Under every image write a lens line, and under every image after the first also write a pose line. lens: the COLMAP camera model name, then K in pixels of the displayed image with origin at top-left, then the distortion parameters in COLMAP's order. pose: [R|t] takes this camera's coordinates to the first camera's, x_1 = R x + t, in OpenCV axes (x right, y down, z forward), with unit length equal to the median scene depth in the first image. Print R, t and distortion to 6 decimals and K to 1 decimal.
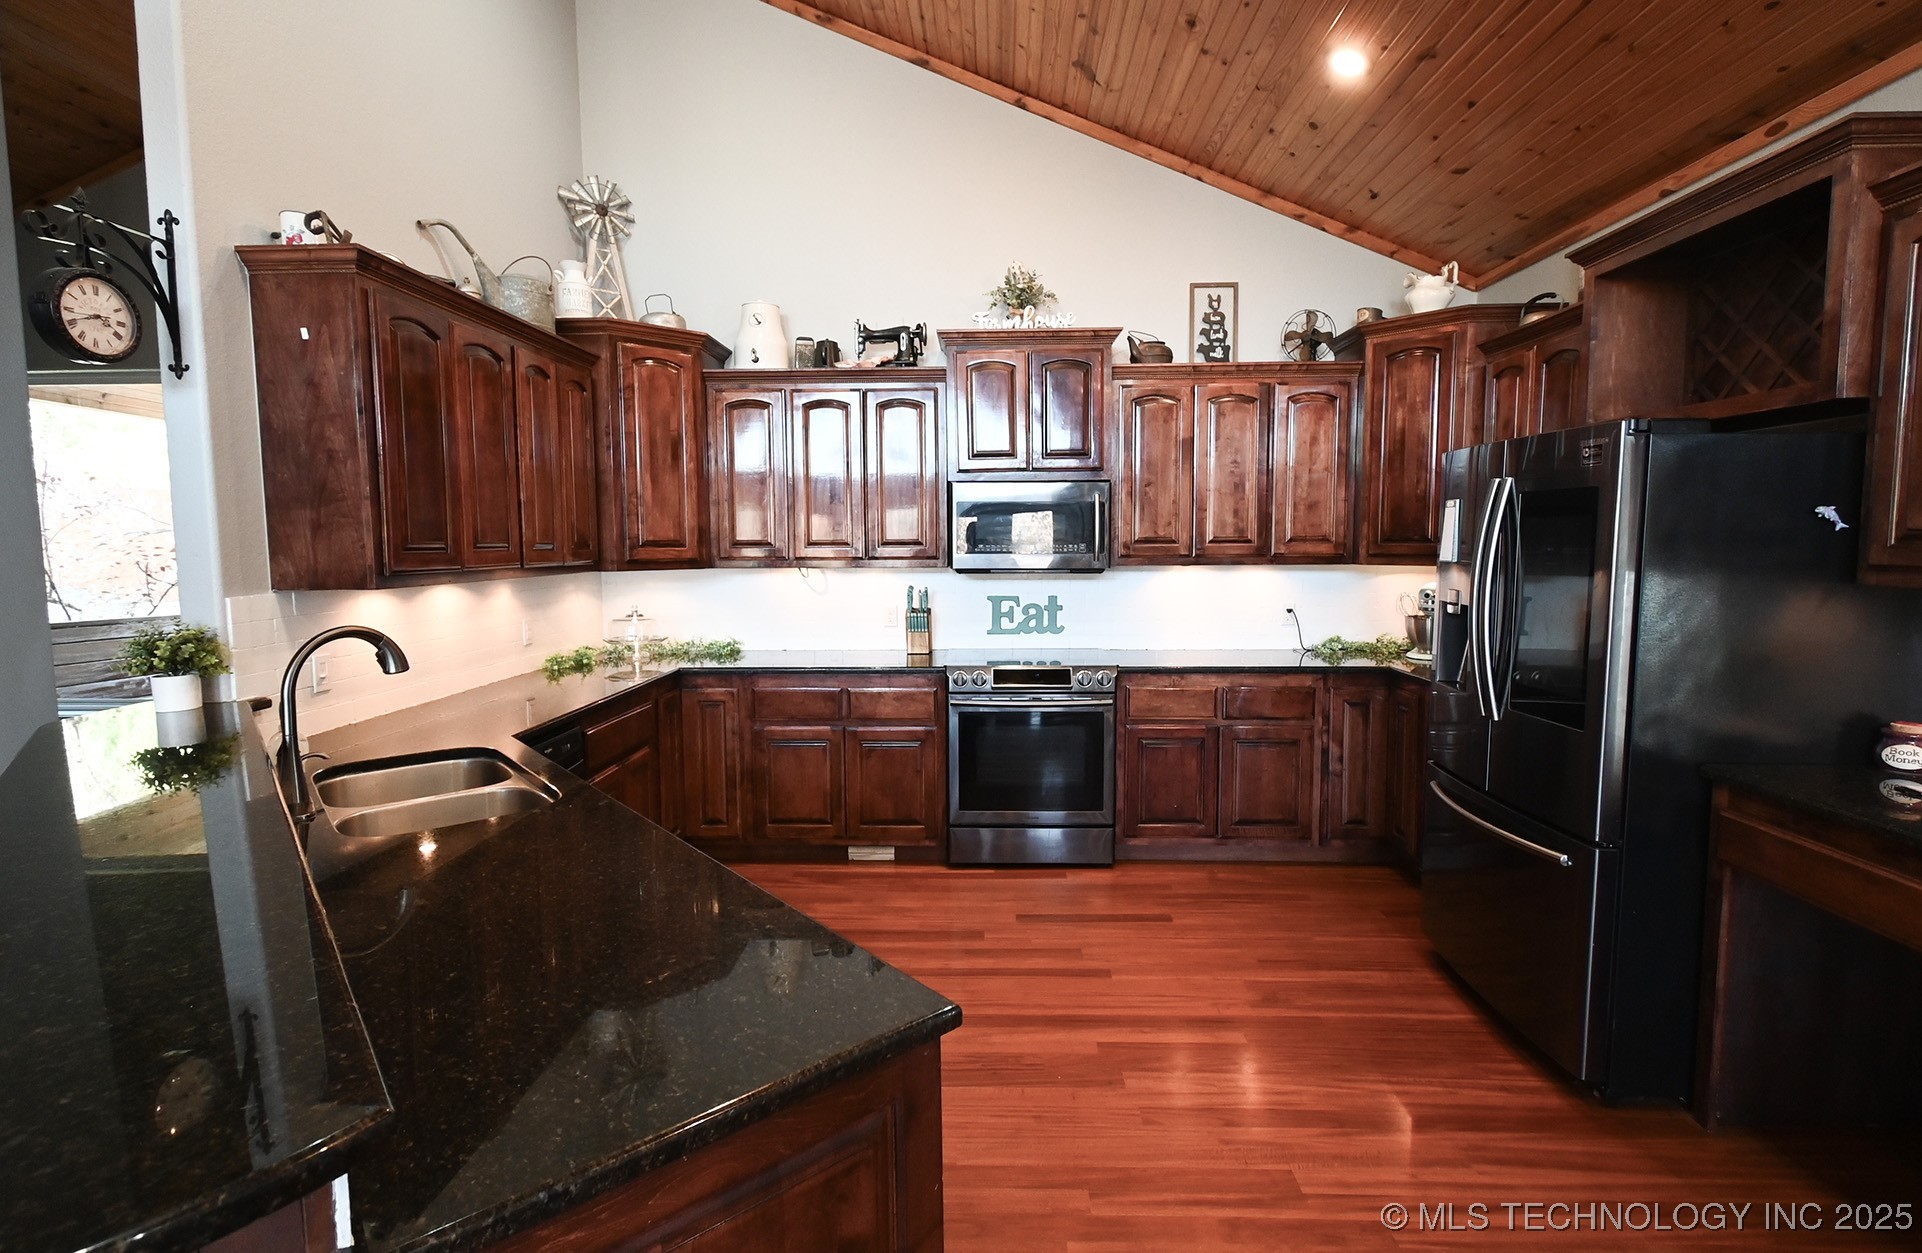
lens RADIAL K [[899.2, 0, 962.9], [0, 899.2, 618.3], [0, 0, 1]] dist [0.000134, -0.000335]
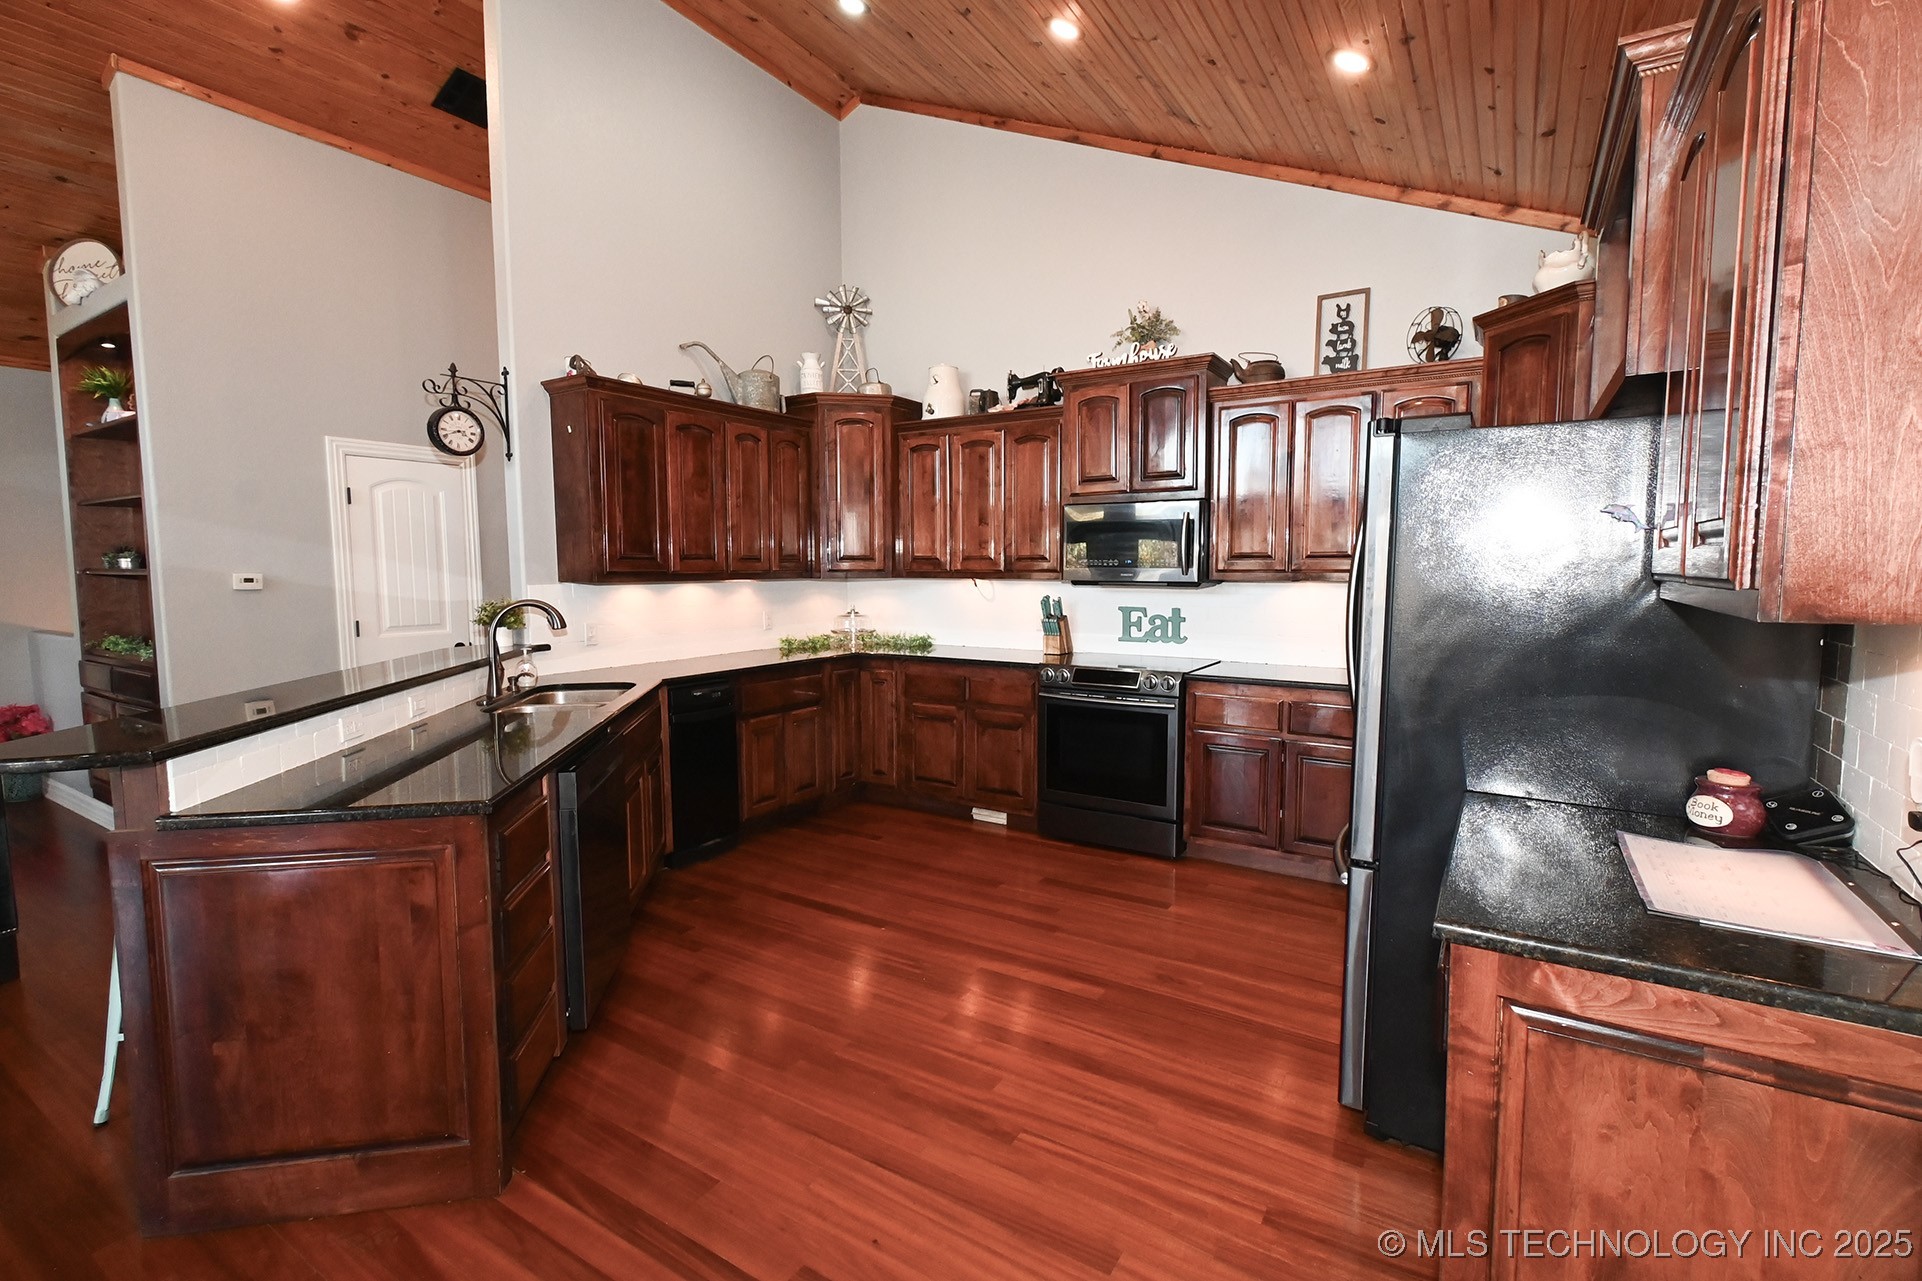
lens RADIAL K [[846.4, 0, 964.0], [0, 846.4, 639.4], [0, 0, 1]] dist [0.004882, -0.003726]
pose [[0.864215, 0.048652, -0.500764, 0.426803], [-0.047482, 0.998758, 0.015090, 0.010155], [0.500877, 0.010736, 0.865452, 0.001607]]
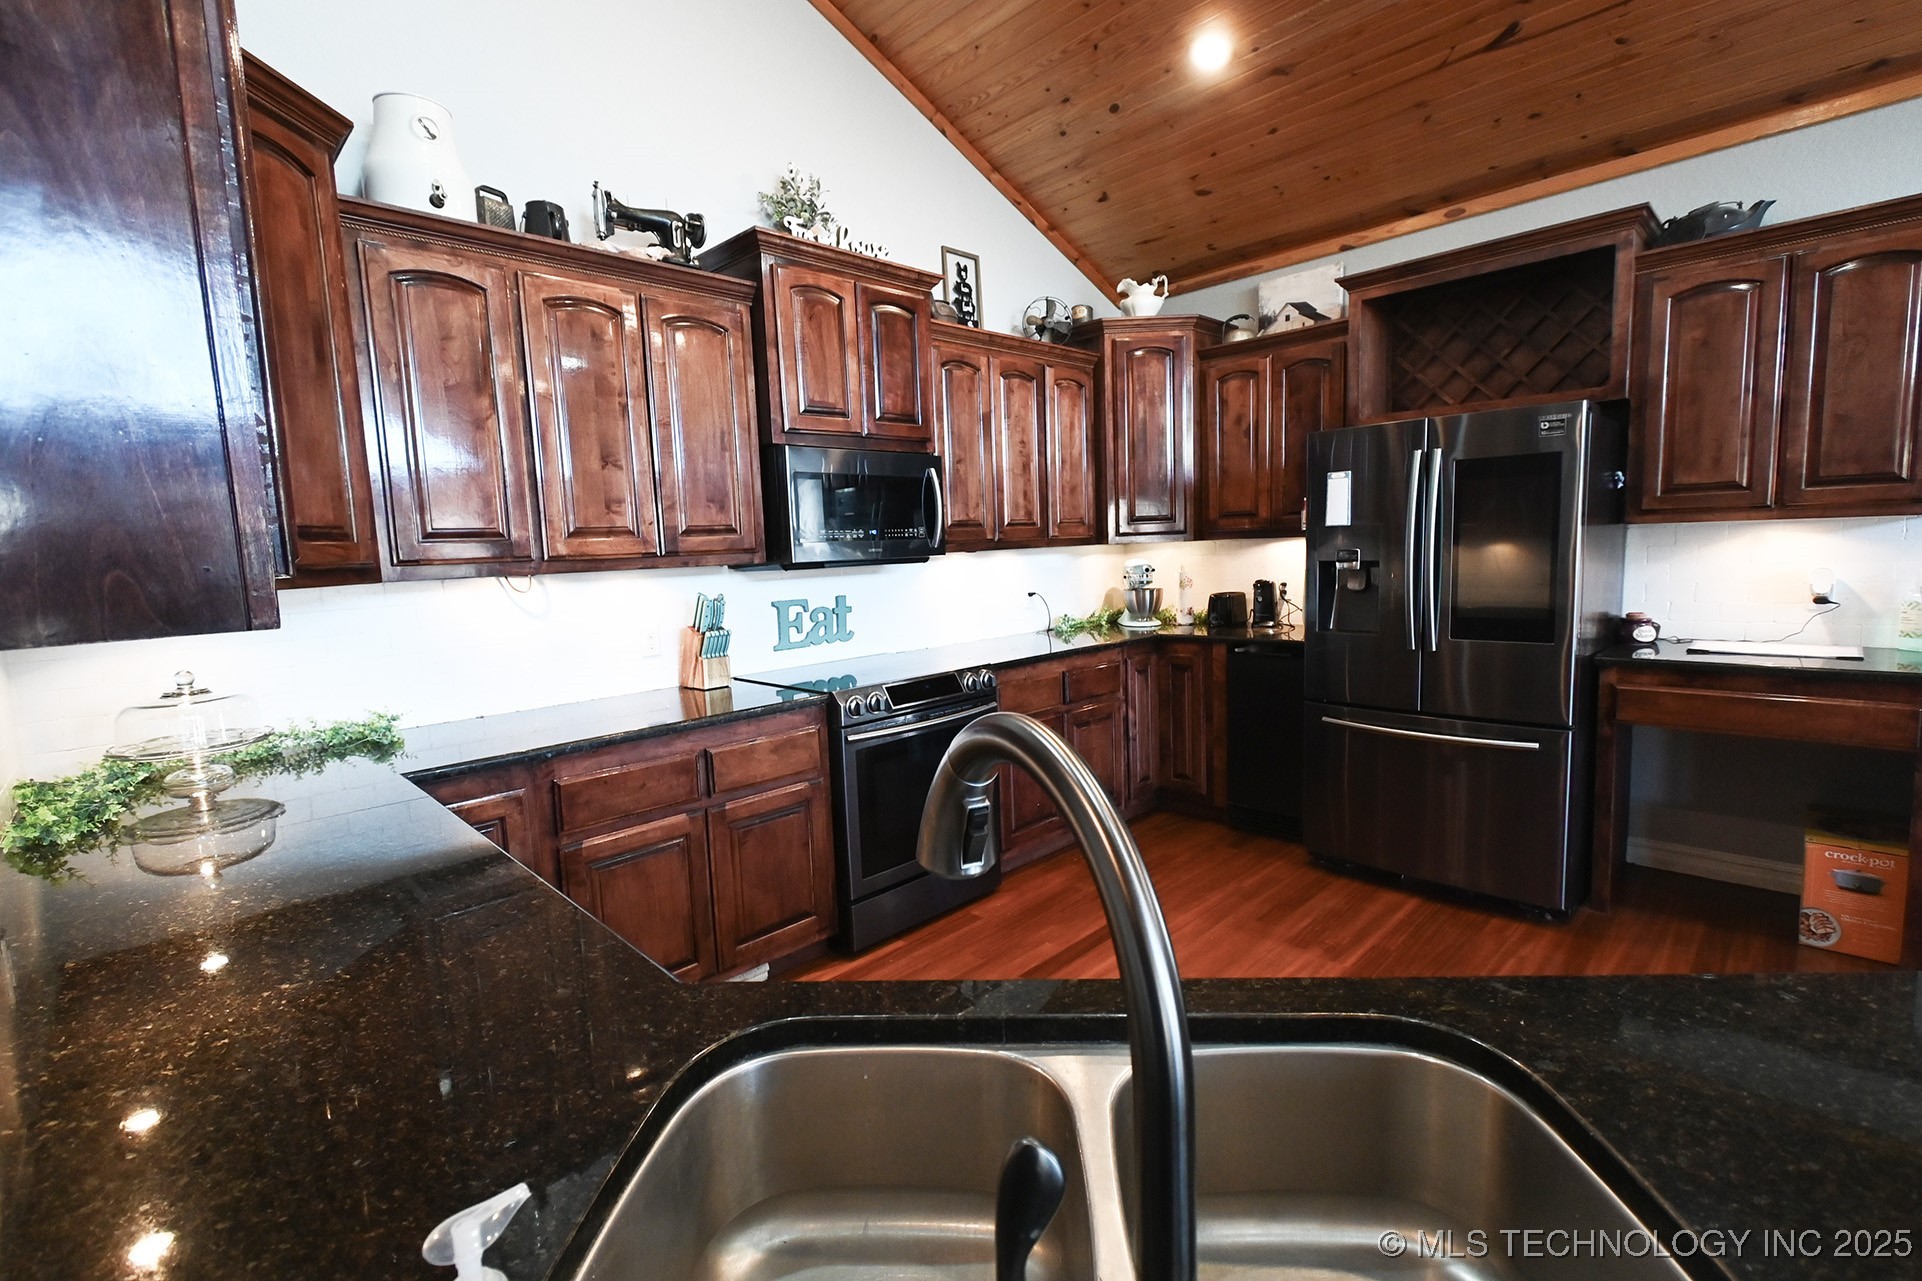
lens RADIAL K [[846.4, 0, 964.3], [0, 846.4, 641.2], [0, 0, 1]] dist [0.004882, -0.003726]
pose [[0.689582, -0.105019, 0.716553, -0.419631], [0.099037, 0.993809, 0.050345, -0.012445], [-0.717404, 0.036248, 0.695714, 0.419966]]
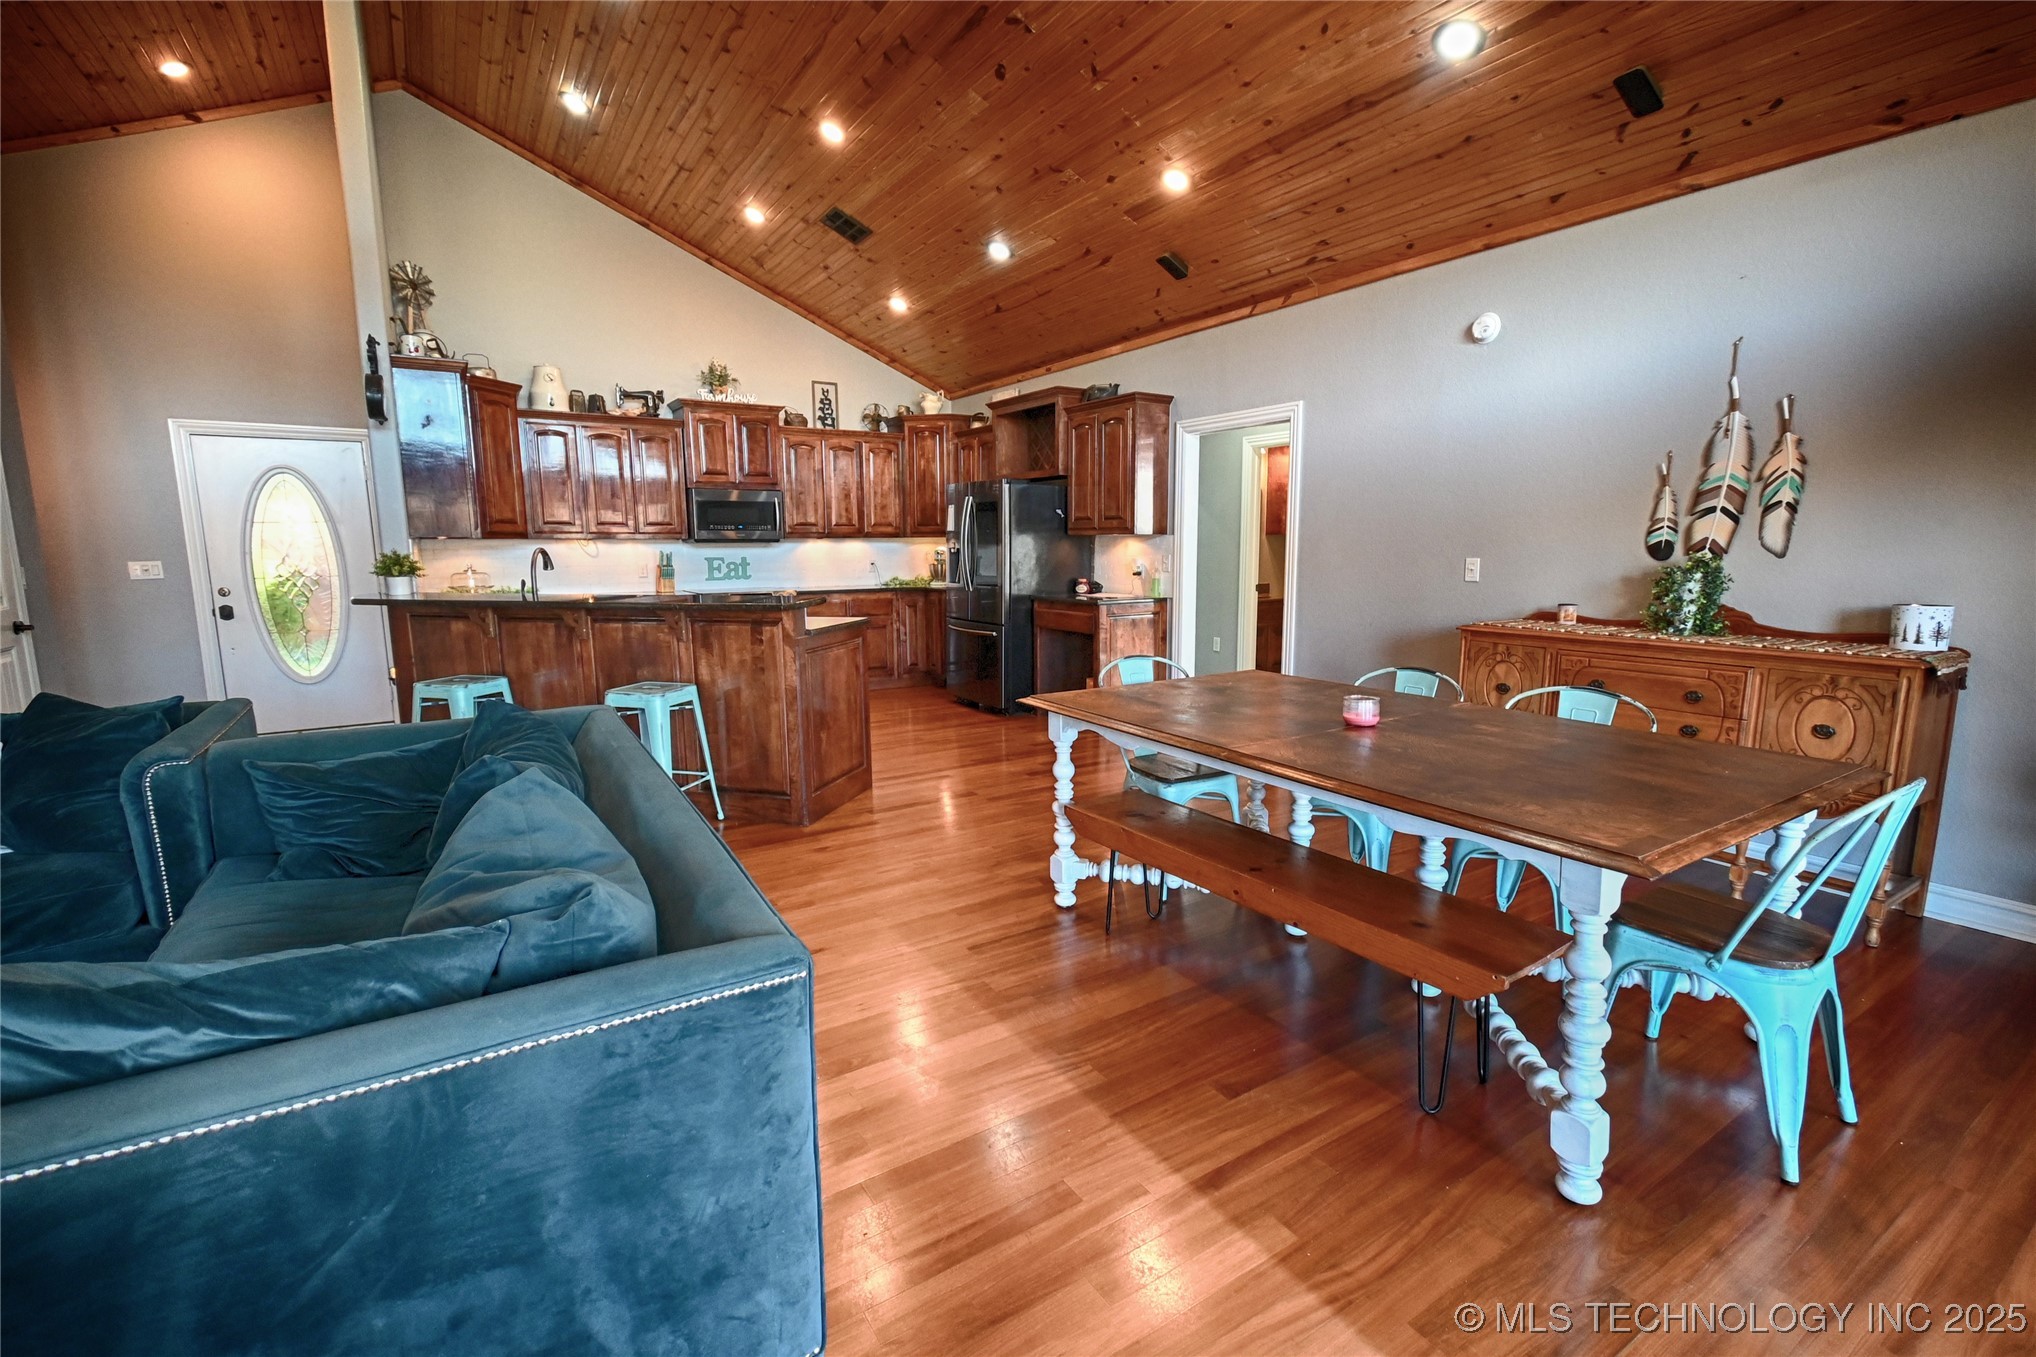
lens RADIAL K [[896.7, 0, 1019.3], [0, 896.7, 669.7], [0, 0, 1]] dist [0.004882, -0.003726]
pose [[0.825262, -0.076902, 0.559490, -0.480807], [0.048592, 0.996681, 0.065320, 0.112314], [-0.562656, -0.026719, 0.826259, -0.775188]]
